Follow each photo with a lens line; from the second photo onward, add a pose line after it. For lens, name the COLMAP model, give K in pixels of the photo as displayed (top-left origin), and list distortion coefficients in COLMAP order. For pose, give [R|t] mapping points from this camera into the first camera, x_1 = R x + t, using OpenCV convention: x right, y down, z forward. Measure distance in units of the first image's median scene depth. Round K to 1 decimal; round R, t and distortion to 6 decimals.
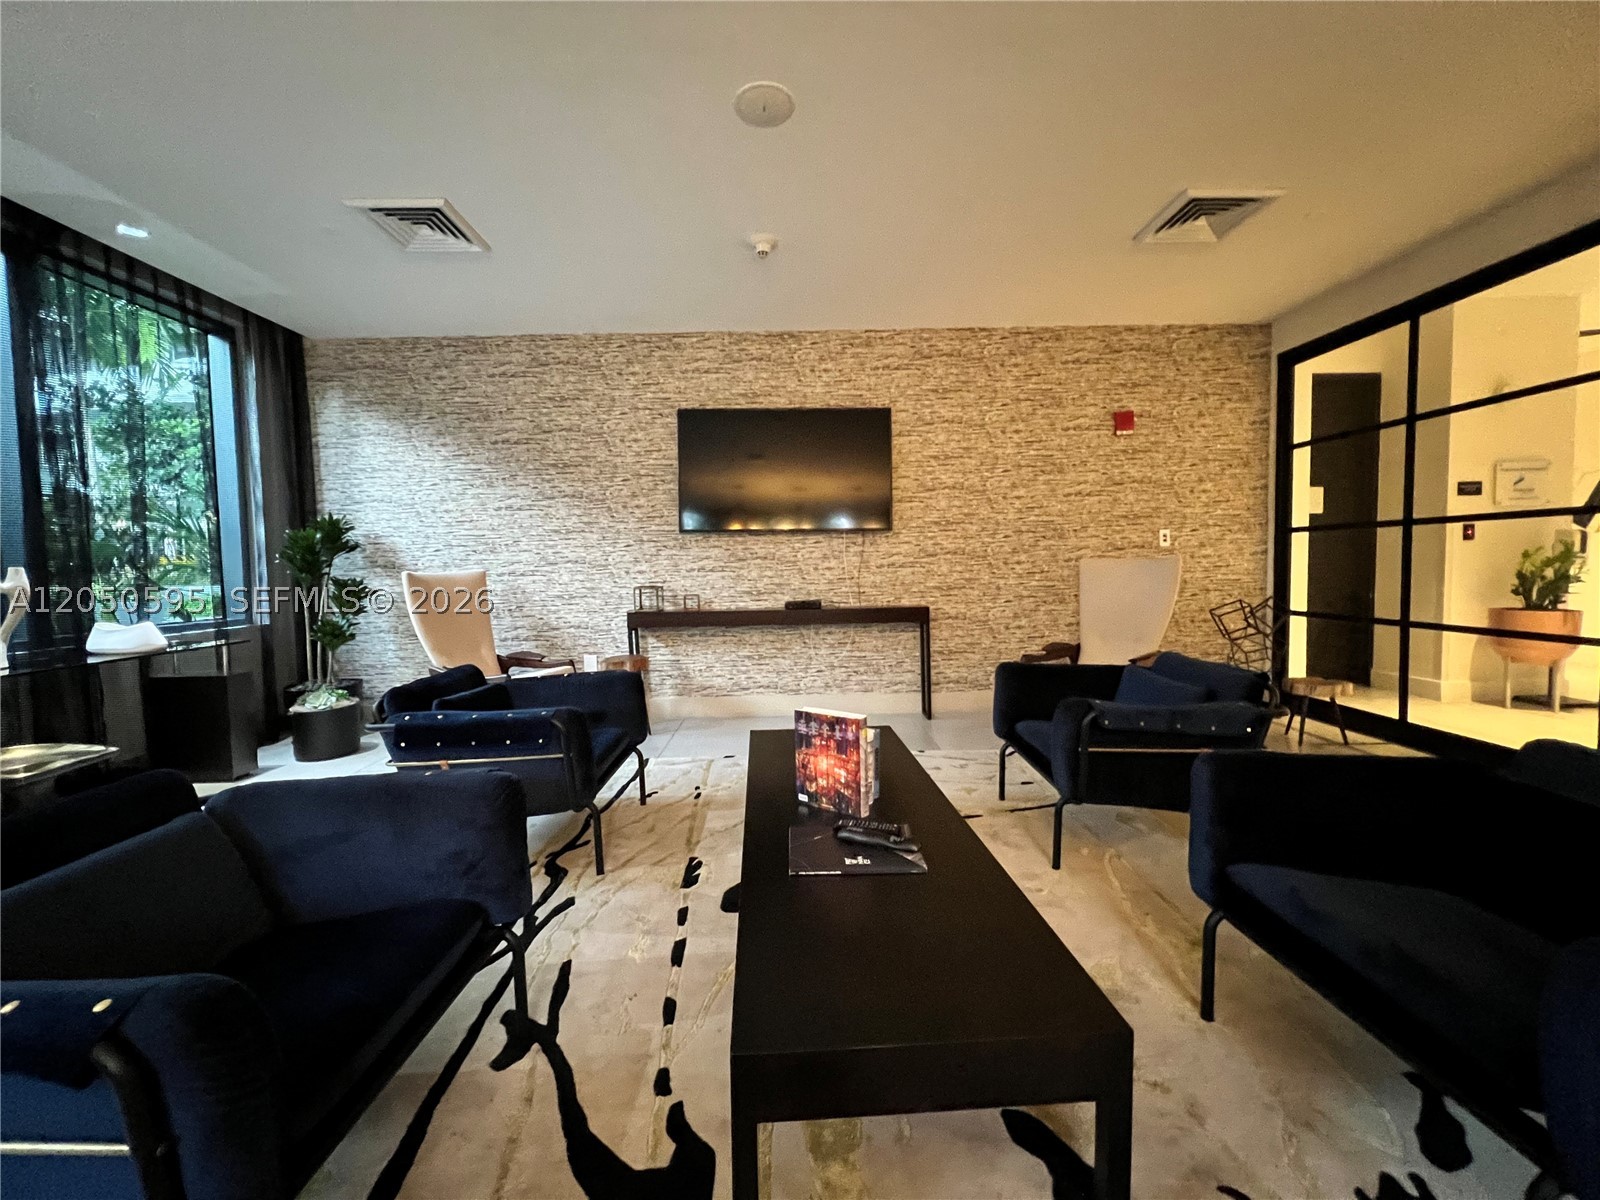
lens RADIAL K [[637.9, 0, 796.2], [0, 637.9, 594.0], [0, 0, 1]] dist [-0.000750, 0.000897]
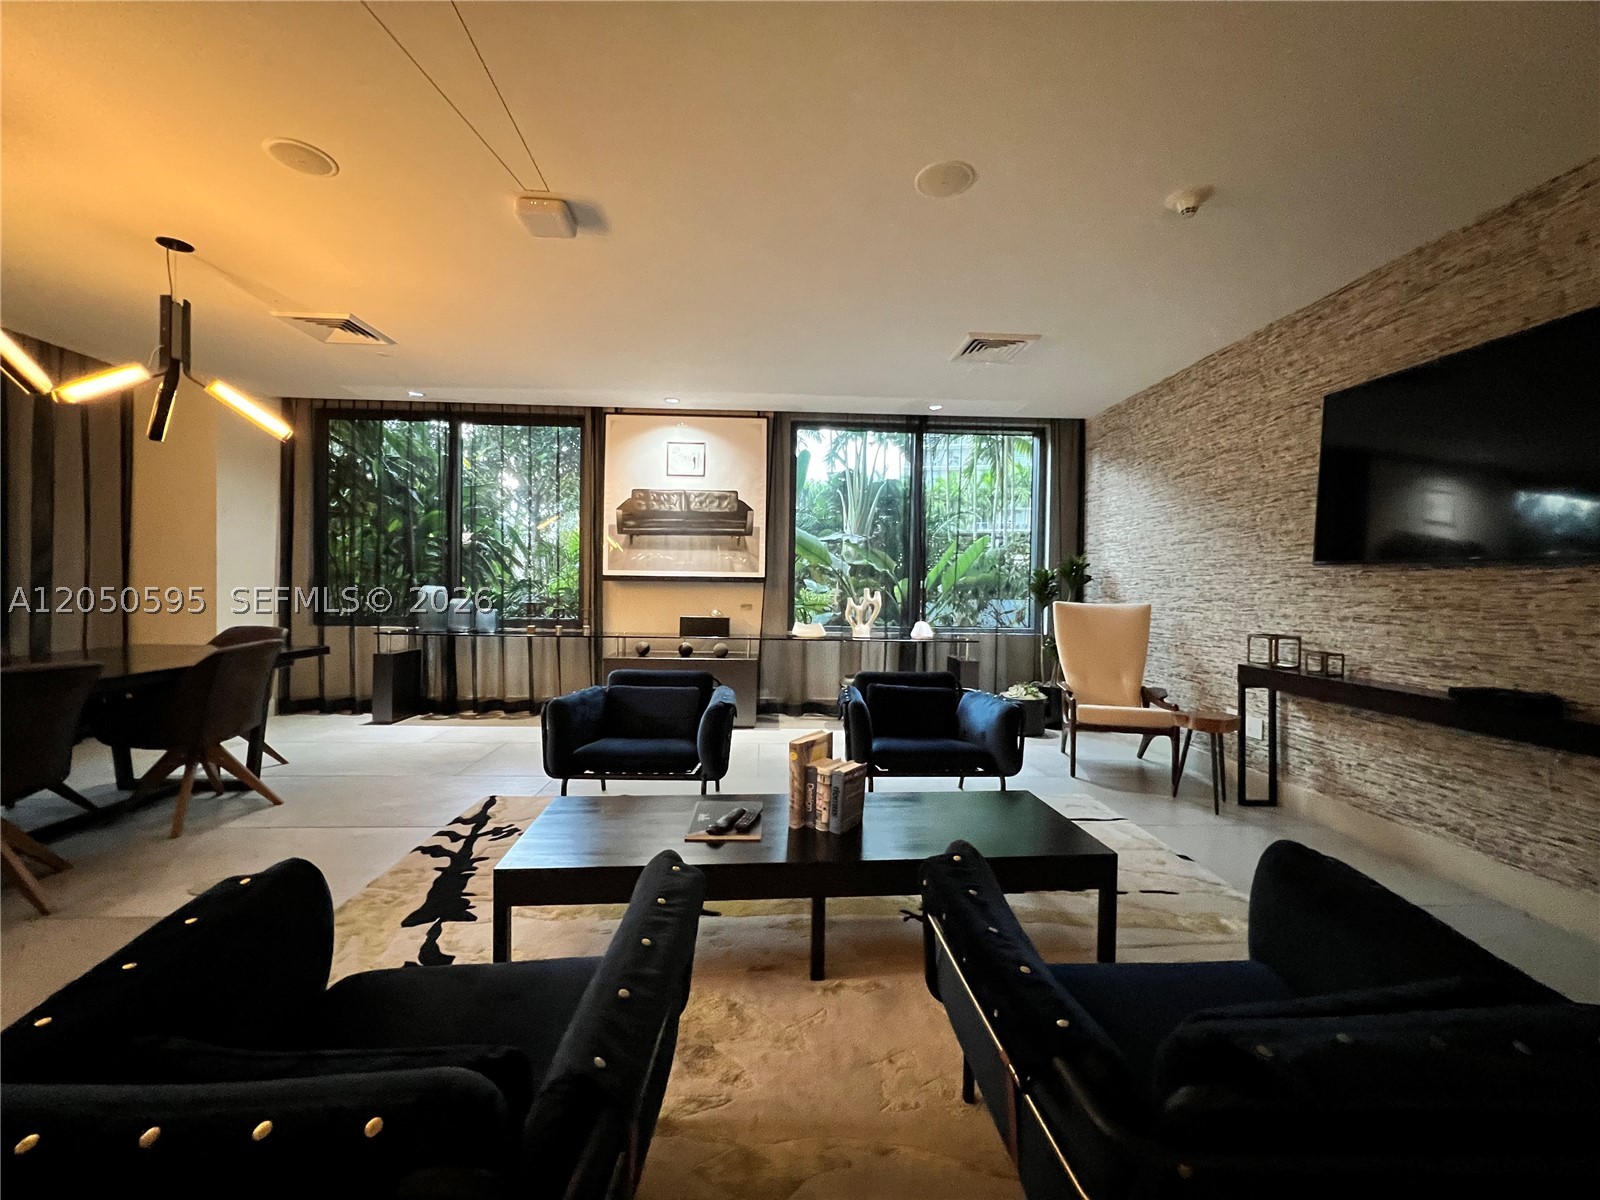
lens RADIAL K [[637.9, 0, 796.2], [0, 637.9, 594.0], [0, 0, 1]] dist [-0.000750, 0.000897]
pose [[0.038245, 0.033690, -0.998700, 0.507924], [-0.068873, 0.997144, 0.031000, -0.044543], [0.996892, 0.067598, 0.040456, 0.374244]]
